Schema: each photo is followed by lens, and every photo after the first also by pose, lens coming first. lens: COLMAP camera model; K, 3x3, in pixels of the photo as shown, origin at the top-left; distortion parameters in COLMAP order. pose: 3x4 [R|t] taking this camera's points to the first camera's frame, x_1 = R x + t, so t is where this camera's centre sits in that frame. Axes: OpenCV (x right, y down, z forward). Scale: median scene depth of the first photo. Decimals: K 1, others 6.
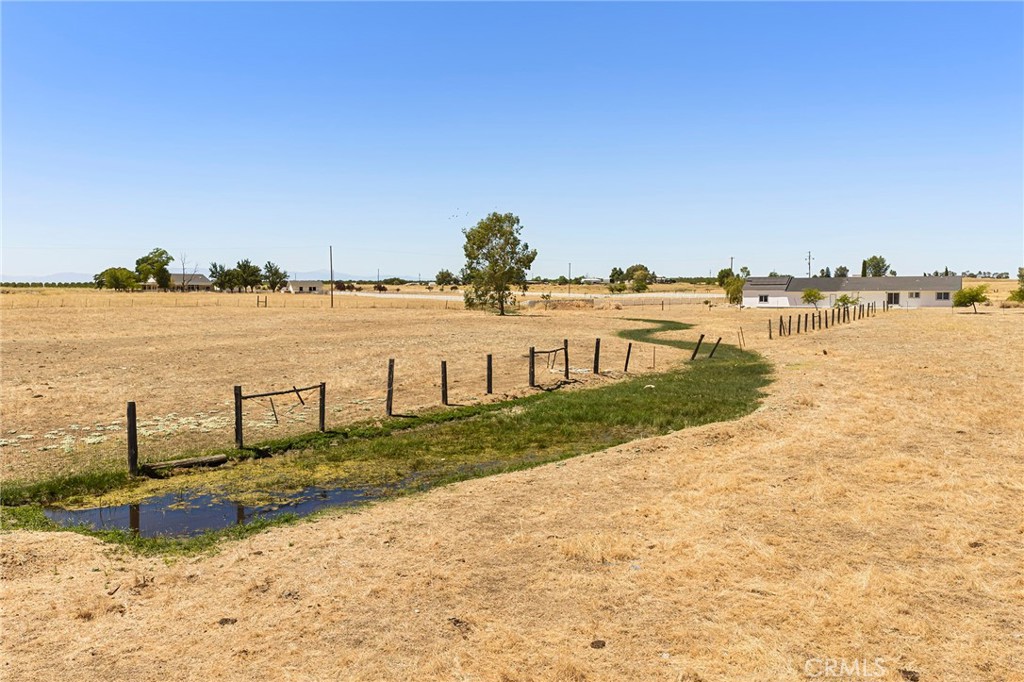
lens RADIAL K [[835.3, 0, 512.0], [0, 835.3, 341.0], [0, 0, 1]] dist [-0.003743, -0.005459]
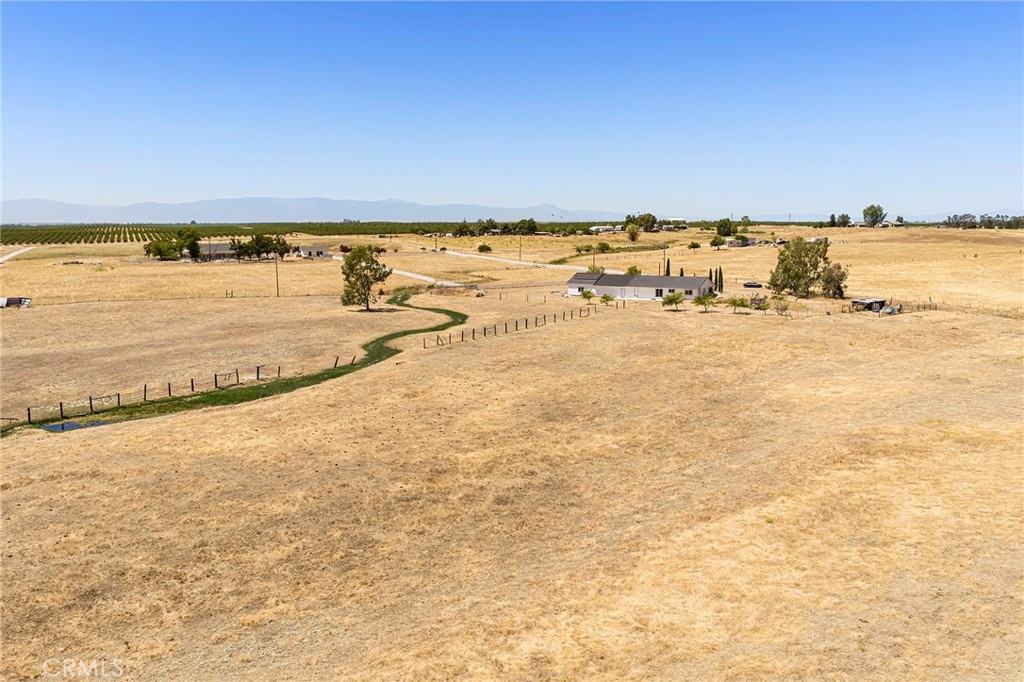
lens RADIAL K [[834.3, 0, 512.0], [0, 834.3, 341.0], [0, 0, 1]] dist [0.023397, -0.000778]
pose [[0.996652, 0.010109, -0.081136, 0.301648], [-0.003200, 0.996390, 0.084836, -0.083659], [0.081701, -0.084292, 0.993086, -0.422508]]
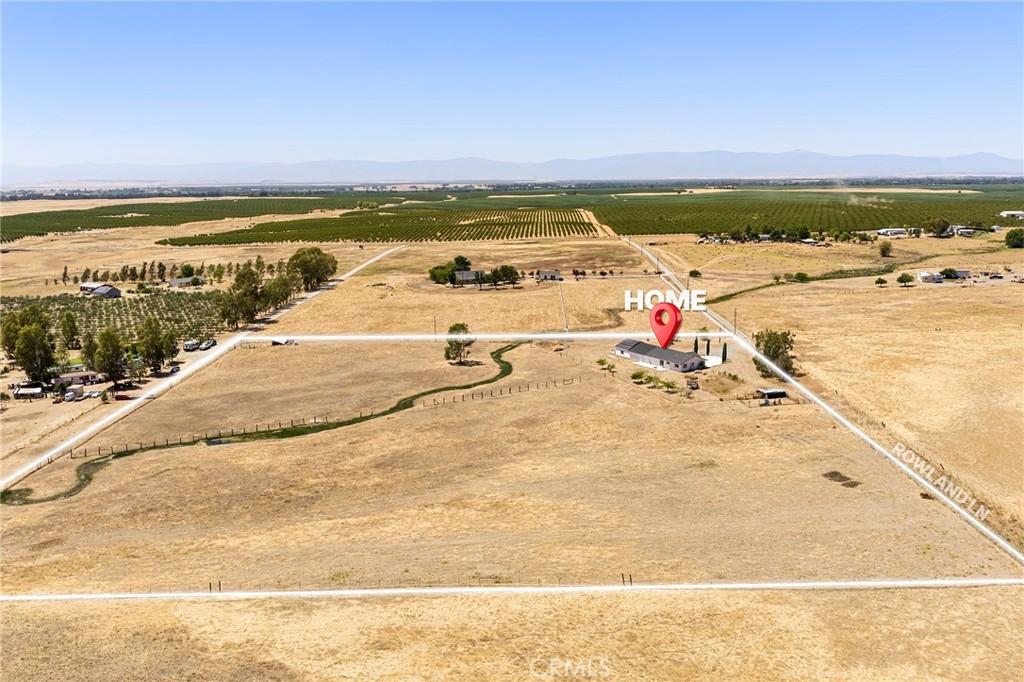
lens RADIAL K [[835.3, 0, 512.0], [0, 835.3, 341.0], [0, 0, 1]] dist [-0.003743, -0.005459]
pose [[0.853952, 0.088950, -0.512693, 1.100989], [-0.016553, 0.989426, 0.144090, -0.362593], [0.520088, -0.114560, 0.846395, -0.830969]]
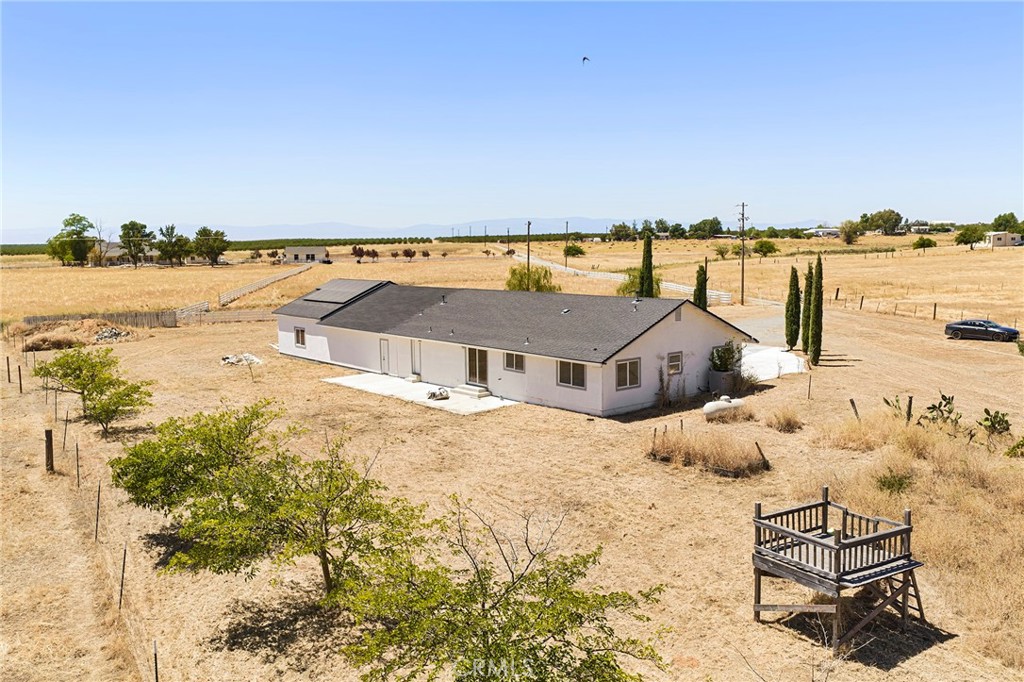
lens RADIAL K [[835.3, 0, 512.0], [0, 835.3, 341.0], [0, 0, 1]] dist [-0.003743, -0.005459]
pose [[0.926222, 0.035185, -0.375333, 0.553233], [-0.011225, 0.997767, 0.065834, -0.077057], [0.376811, -0.056764, 0.924549, 0.659469]]
